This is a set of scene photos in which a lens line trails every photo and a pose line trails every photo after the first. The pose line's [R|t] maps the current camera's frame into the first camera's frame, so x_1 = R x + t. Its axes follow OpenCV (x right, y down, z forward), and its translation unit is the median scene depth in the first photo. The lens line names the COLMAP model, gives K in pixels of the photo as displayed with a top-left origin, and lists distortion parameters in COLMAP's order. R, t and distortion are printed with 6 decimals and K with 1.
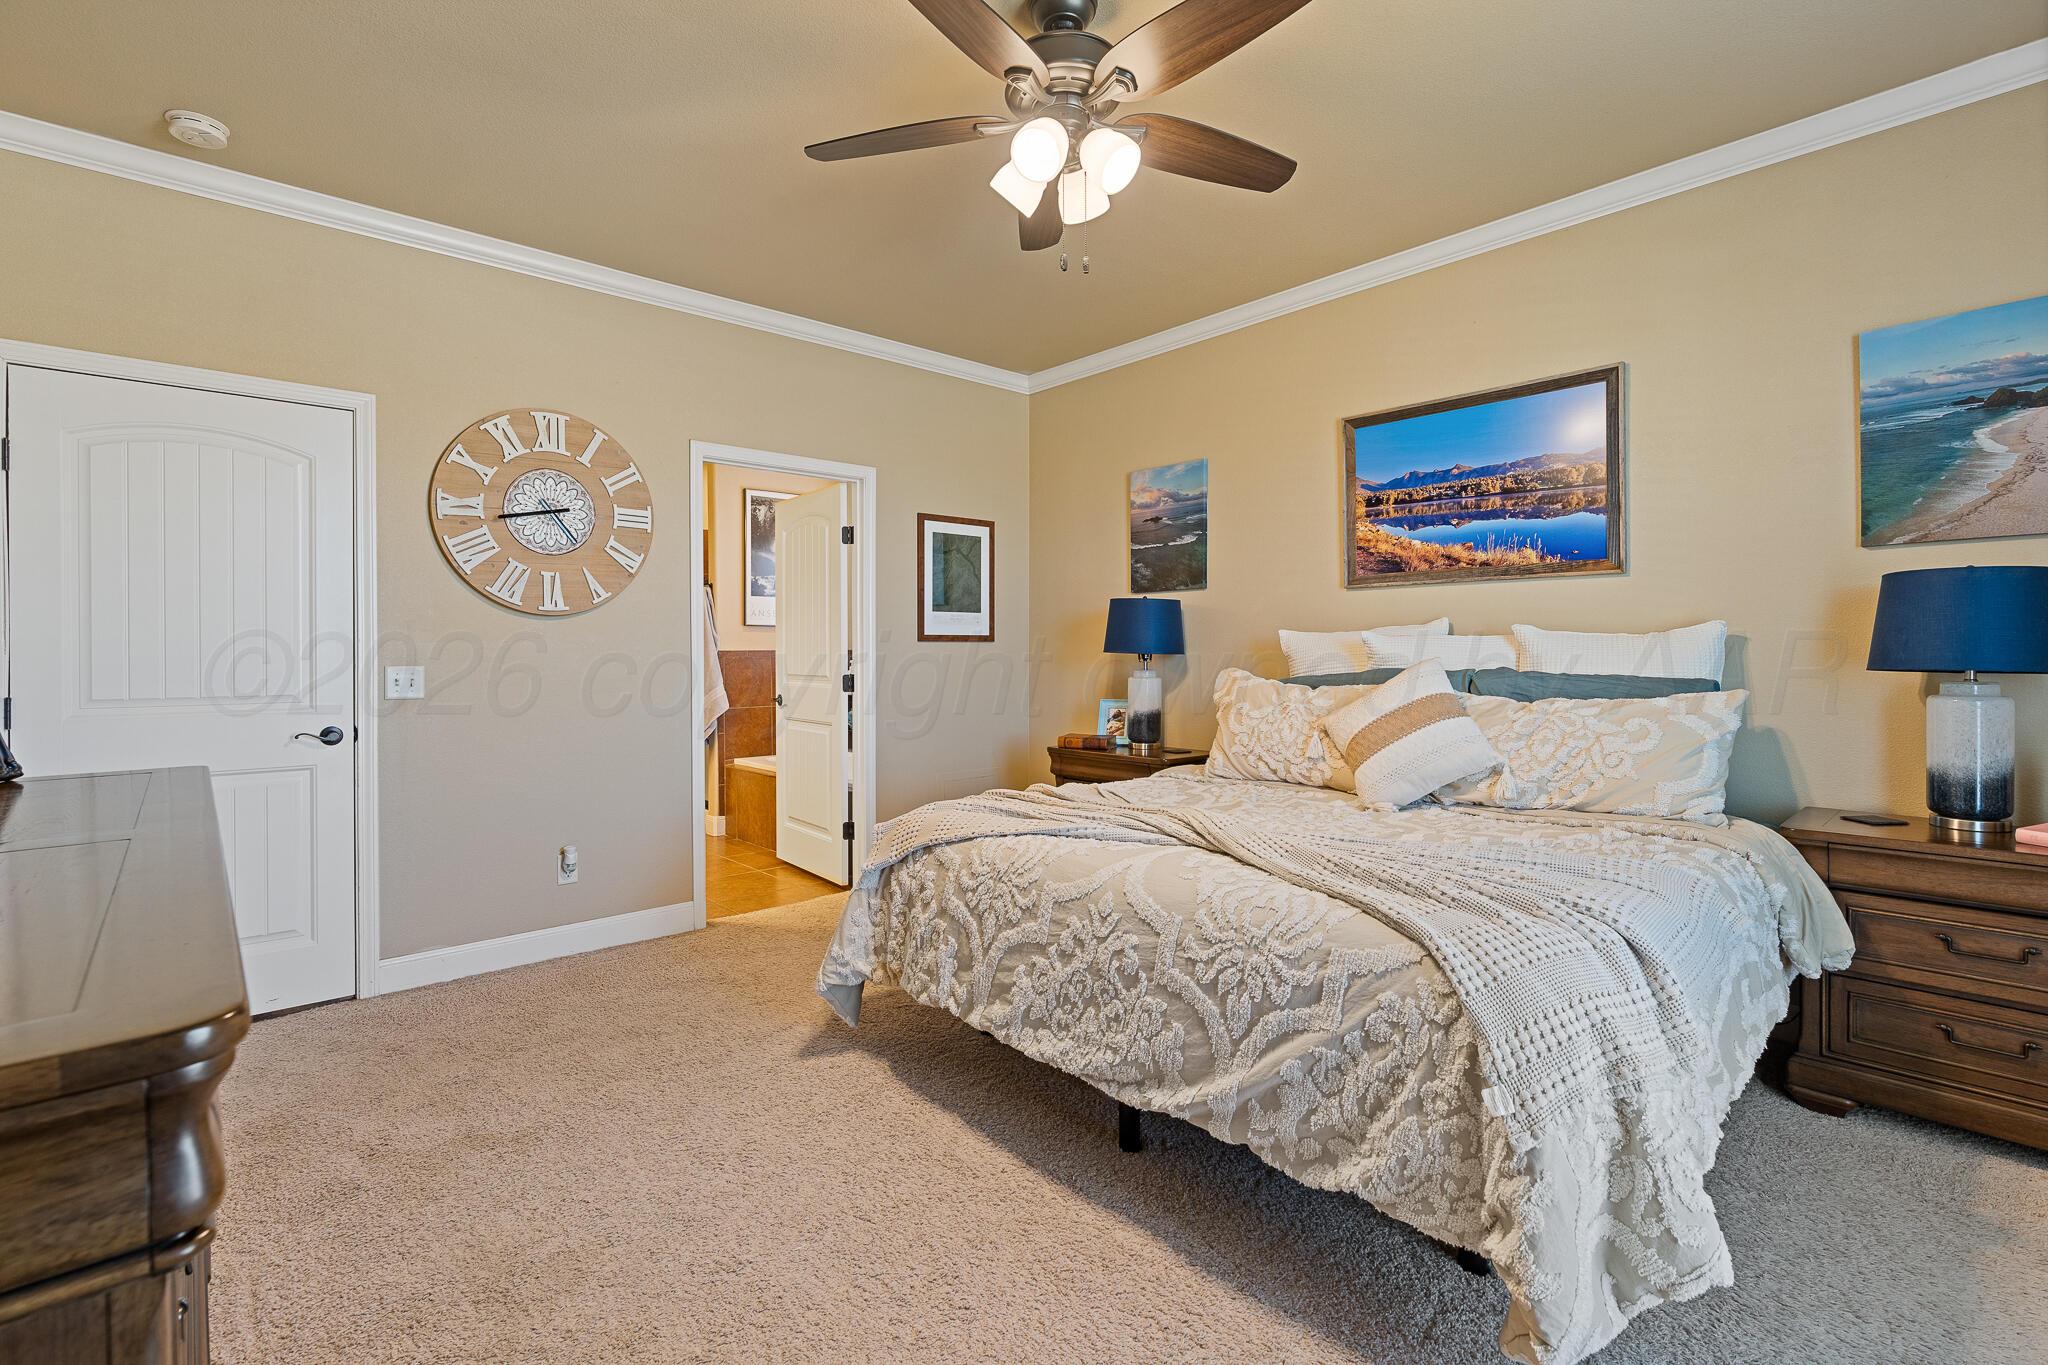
lens RADIAL K [[925.2, 0, 1024.4], [0, 925.2, 663.9], [0, 0, 1]] dist [-0.010091, 0.002826]
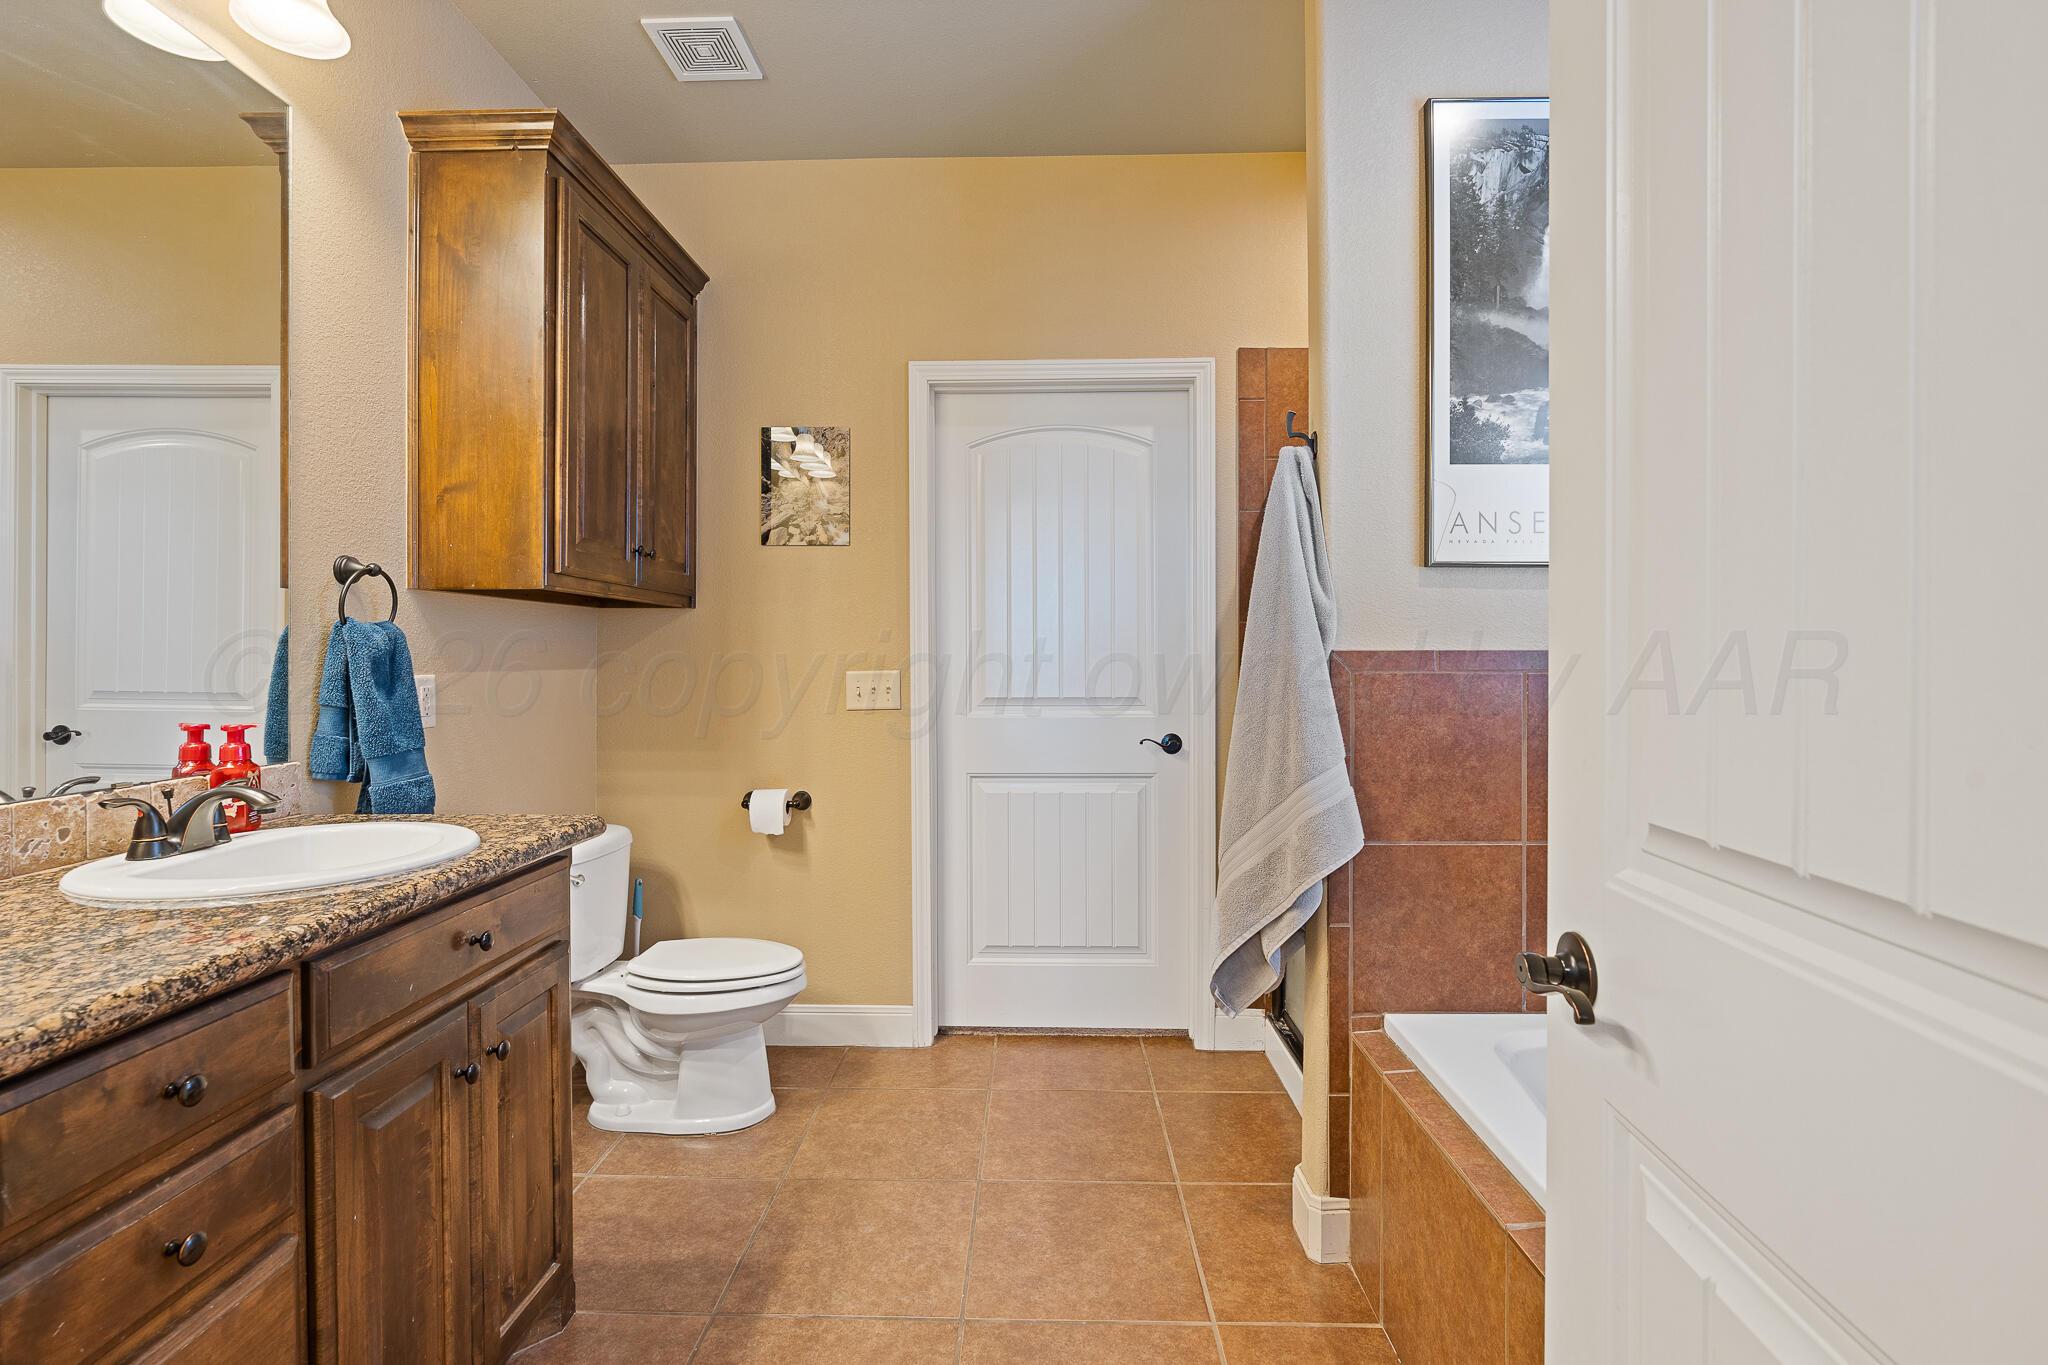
lens RADIAL K [[925.2, 0, 1022.3], [0, 925.2, 663.3], [0, 0, 1]] dist [-0.010091, 0.002826]
pose [[0.722082, 0.006856, -0.691773, -0.191483], [-0.011668, 0.999929, -0.002270, -0.008288], [0.691709, 0.009711, 0.722111, 0.697907]]
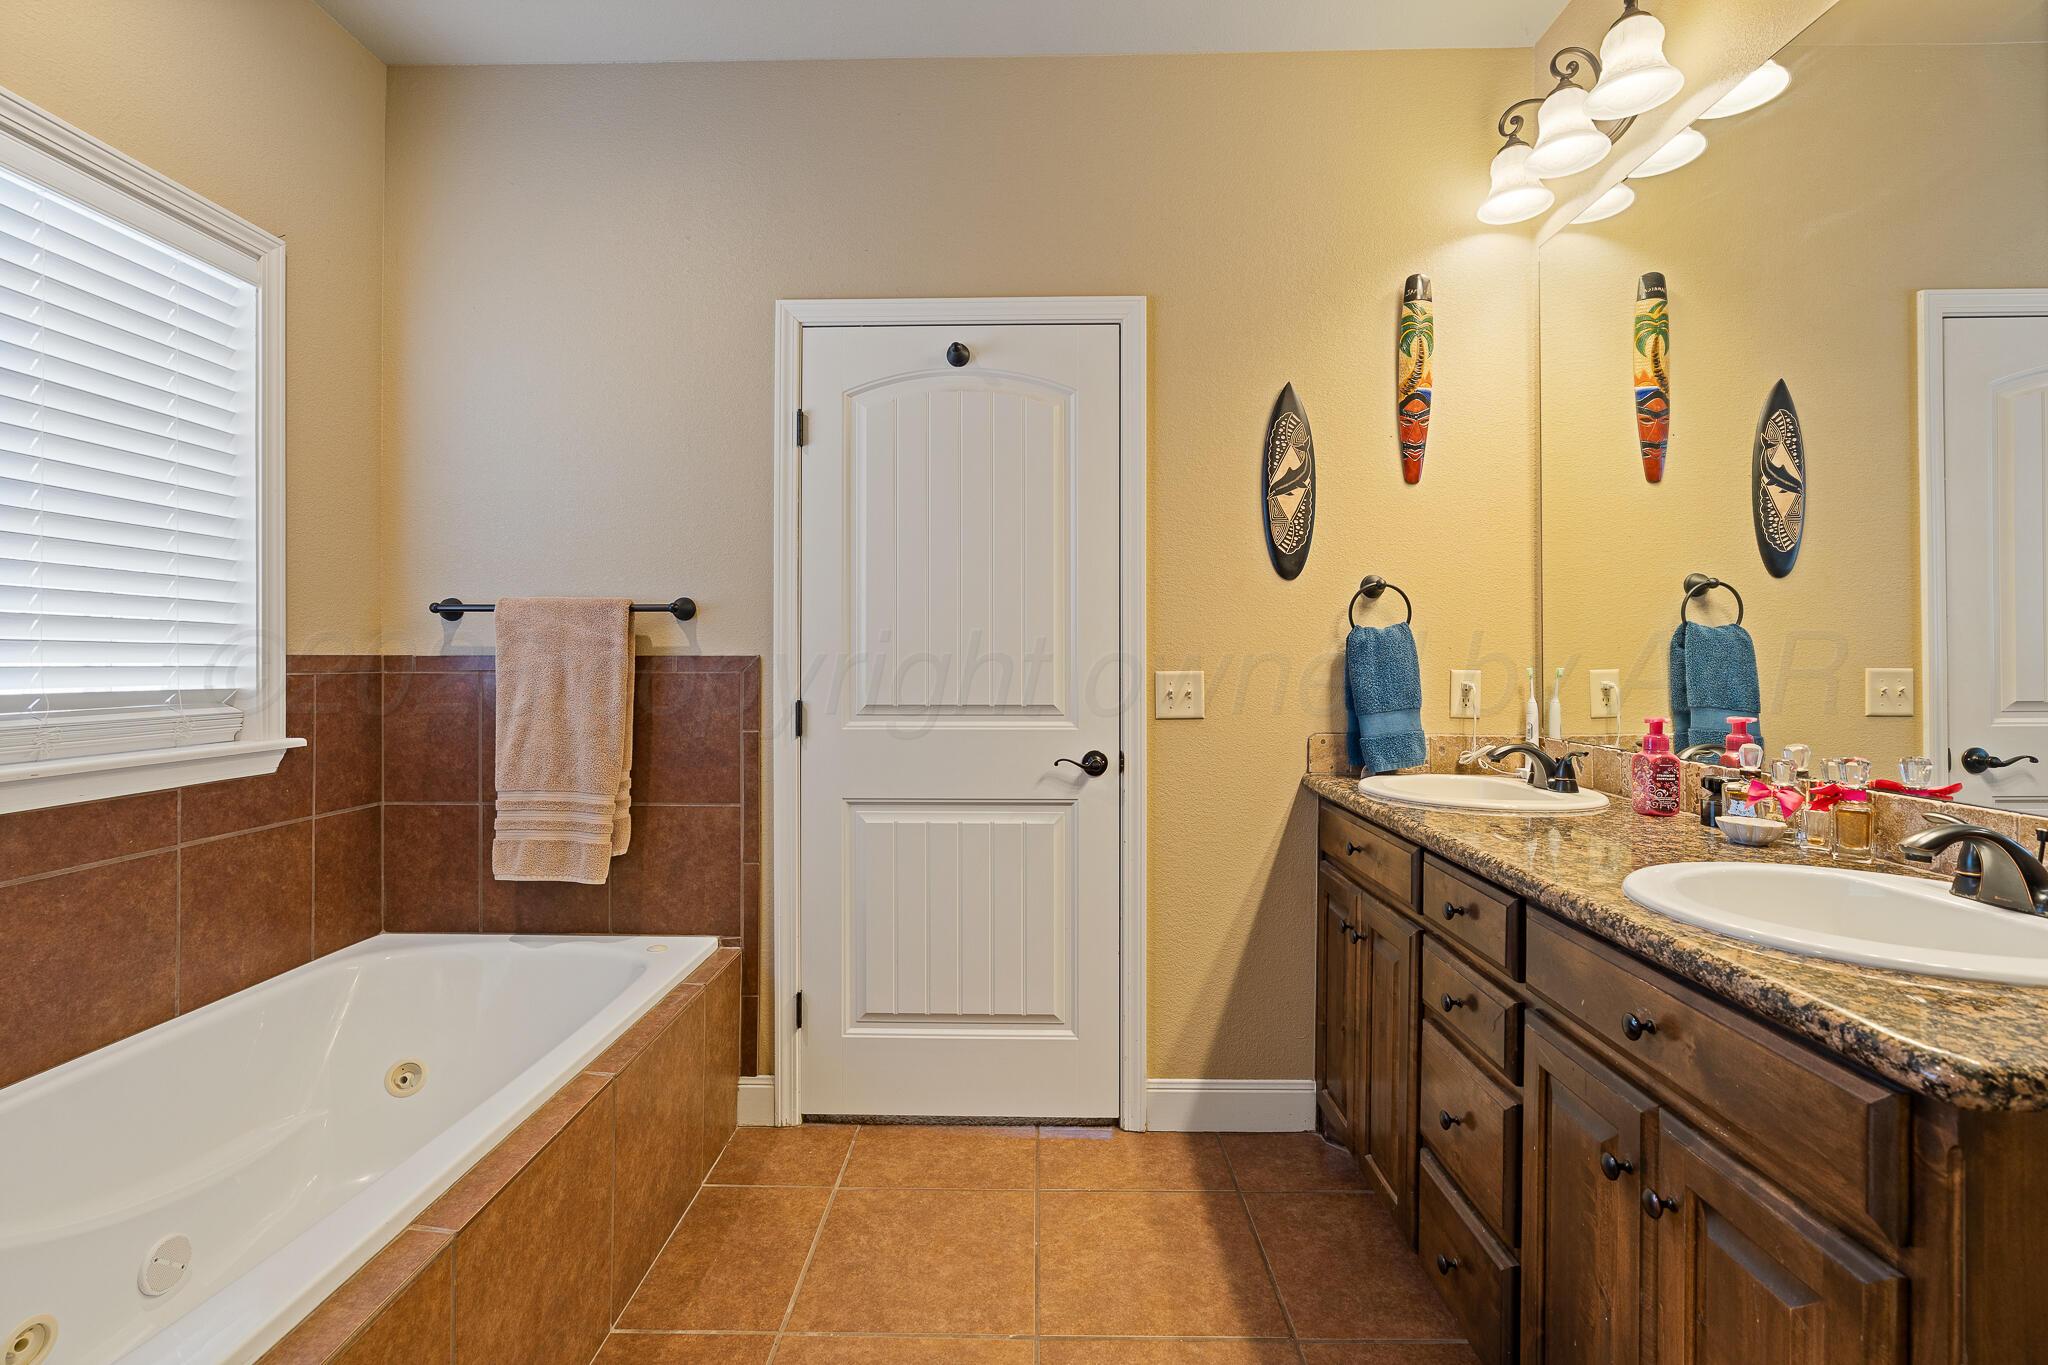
lens RADIAL K [[925.2, 0, 1023.4], [0, 925.2, 665.7], [0, 0, 1]] dist [-0.010091, 0.002826]
pose [[-0.728131, -0.007527, 0.685397, -0.504305], [0.007364, 0.999796, 0.018803, -0.012741], [-0.685398, 0.018738, -0.727927, 1.005083]]
